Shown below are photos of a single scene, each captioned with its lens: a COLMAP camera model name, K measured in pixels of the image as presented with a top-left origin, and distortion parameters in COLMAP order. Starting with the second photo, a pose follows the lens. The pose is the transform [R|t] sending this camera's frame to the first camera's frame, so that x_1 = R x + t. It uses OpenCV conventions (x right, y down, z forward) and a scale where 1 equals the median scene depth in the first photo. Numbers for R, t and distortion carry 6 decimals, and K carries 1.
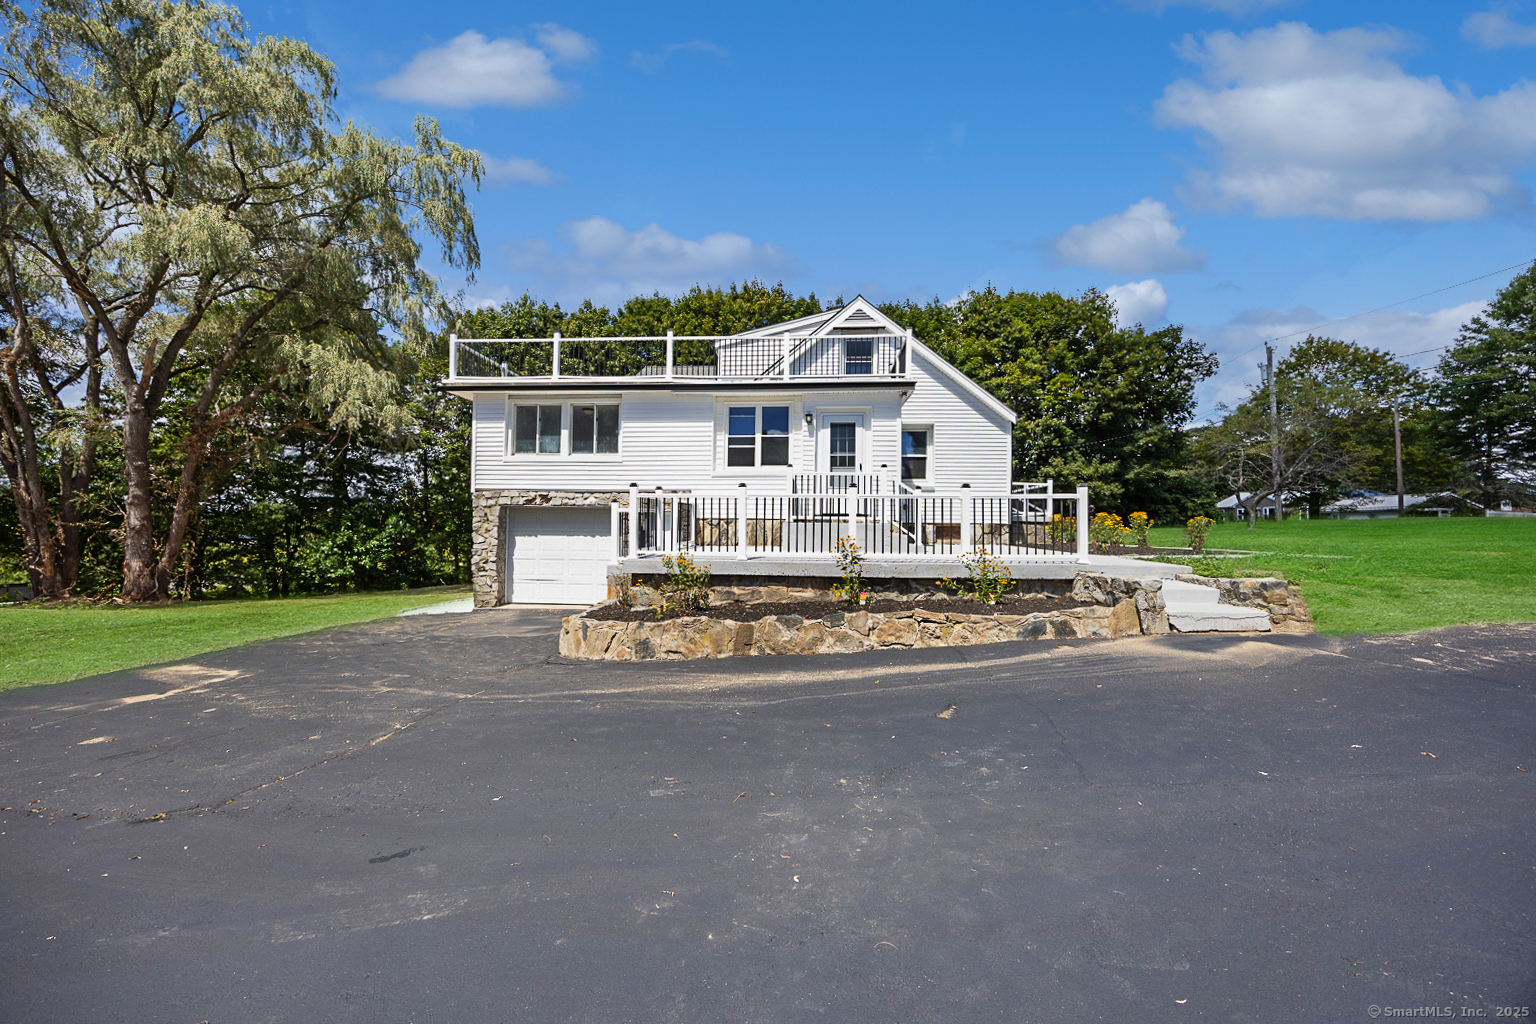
lens RADIAL K [[604.1, 0, 762.8], [0, 604.1, 508.0], [0, 0, 1]] dist [-0.003328, 0.001218]
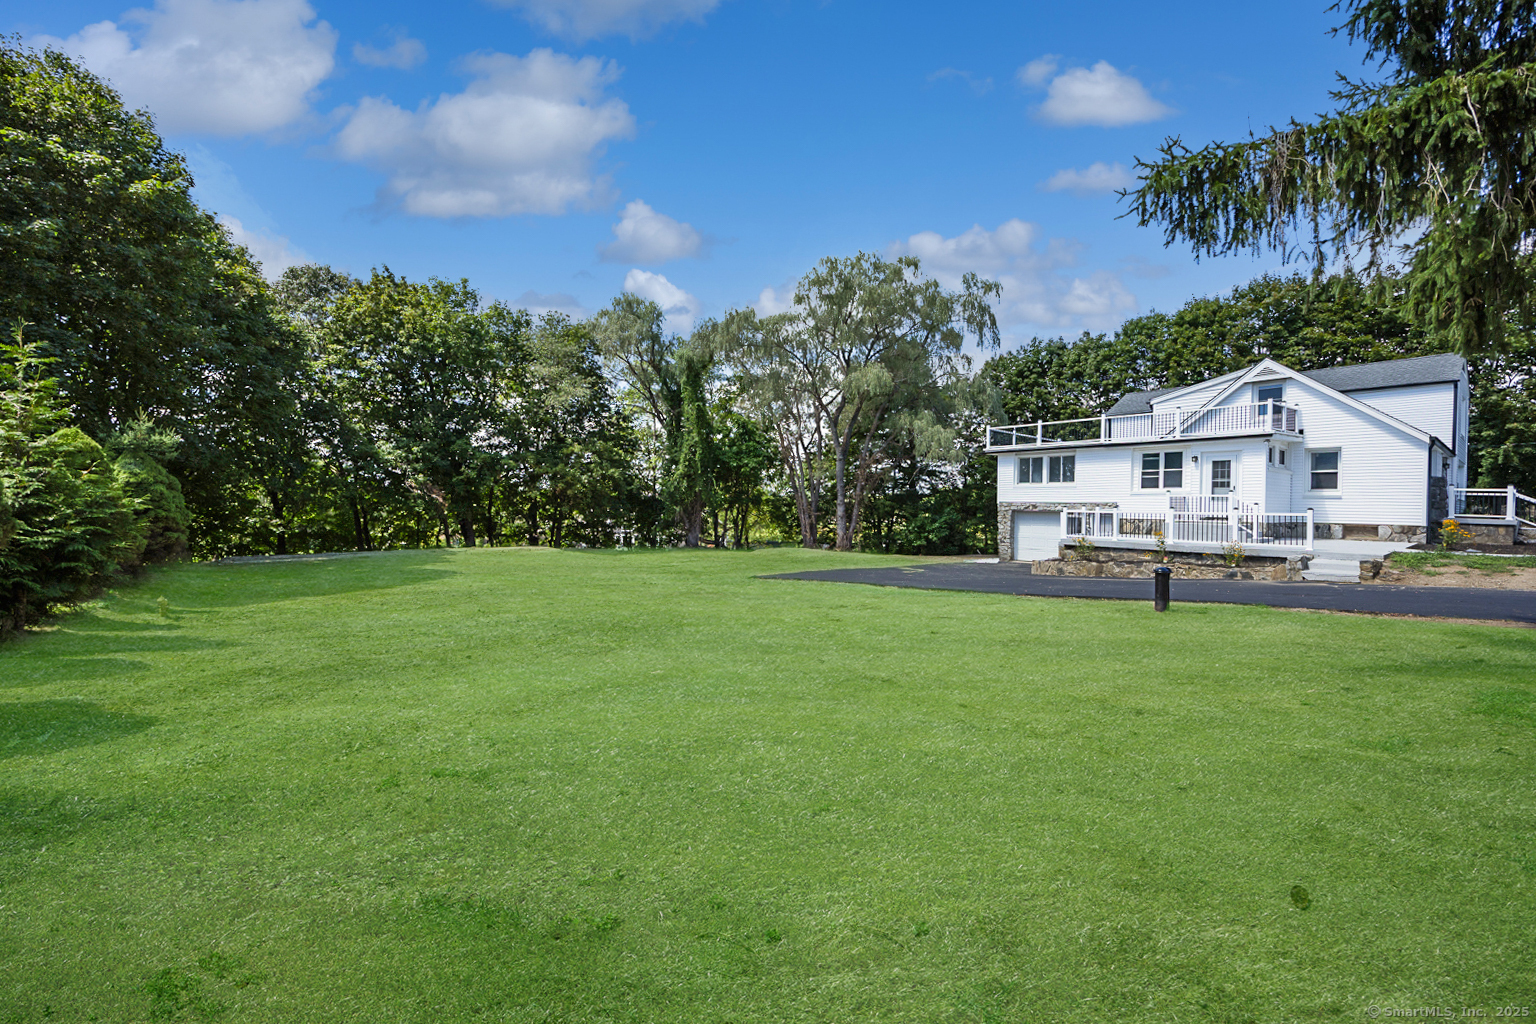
lens RADIAL K [[604.1, 0, 773.6], [0, 604.1, 503.0], [0, 0, 1]] dist [-0.003328, 0.001218]
pose [[0.695247, 0.001130, -0.718770, 0.440275], [0.013558, 0.999800, 0.014686, -0.065801], [0.718643, -0.019956, 0.695093, -0.924150]]
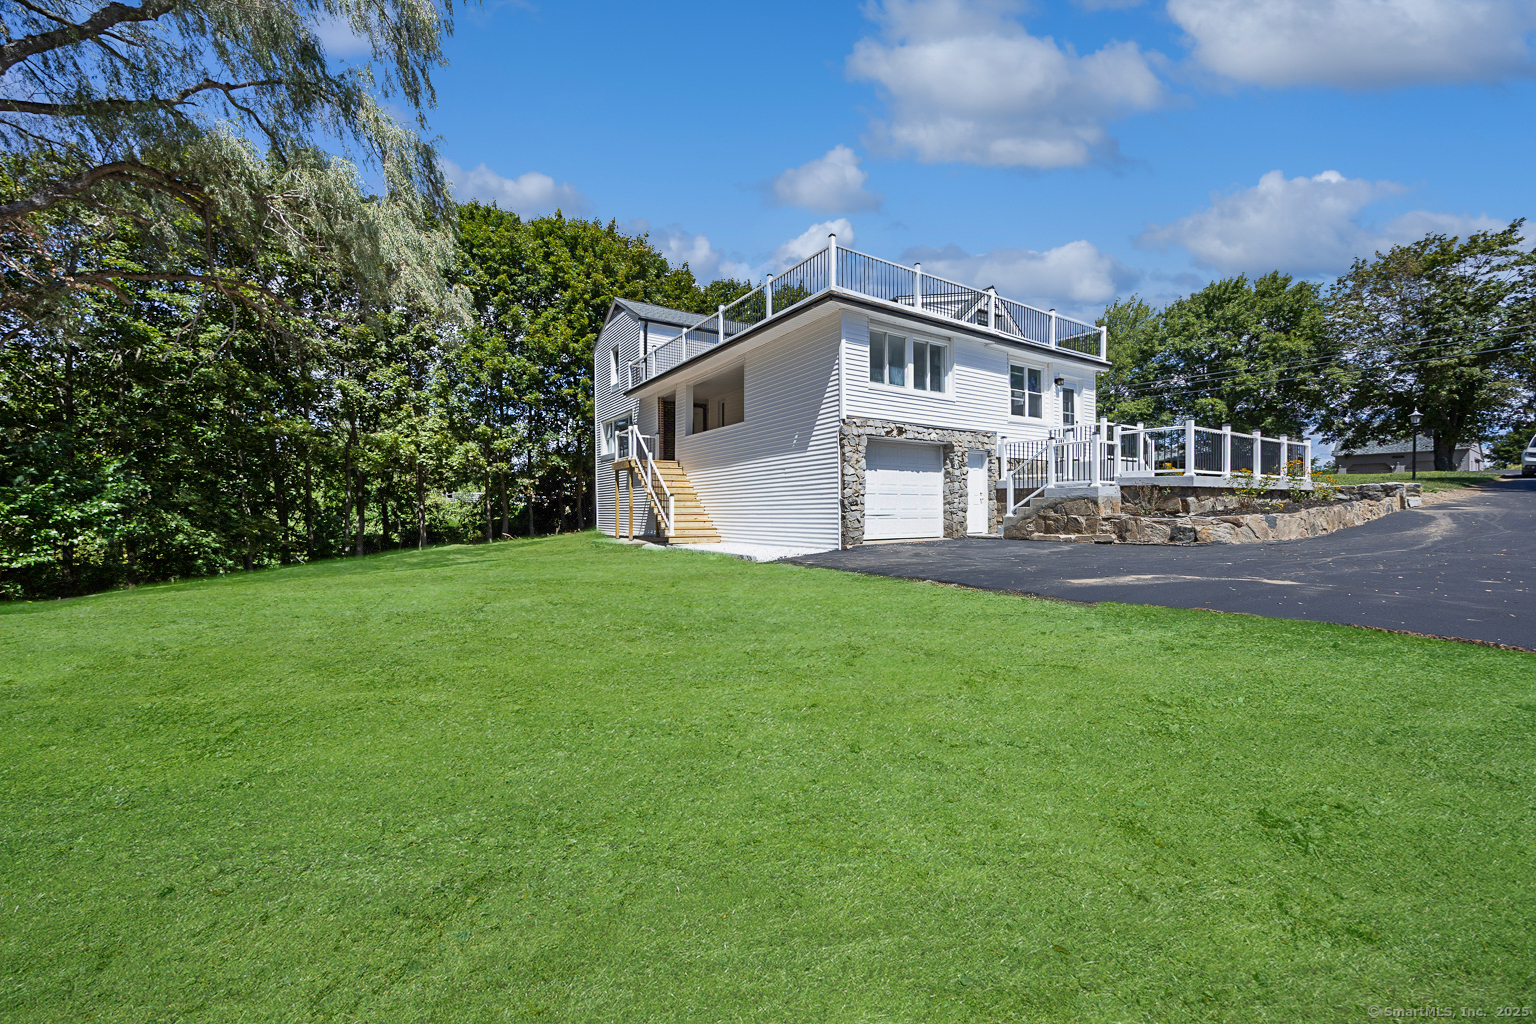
lens RADIAL K [[604.1, 0, 767.0], [0, 604.1, 508.4], [0, 0, 1]] dist [-0.003328, 0.001218]
pose [[0.802068, -0.003256, 0.597224, -1.115923], [-0.013645, 0.999624, 0.023775, 0.088966], [-0.597077, -0.027218, 0.801722, 0.335905]]
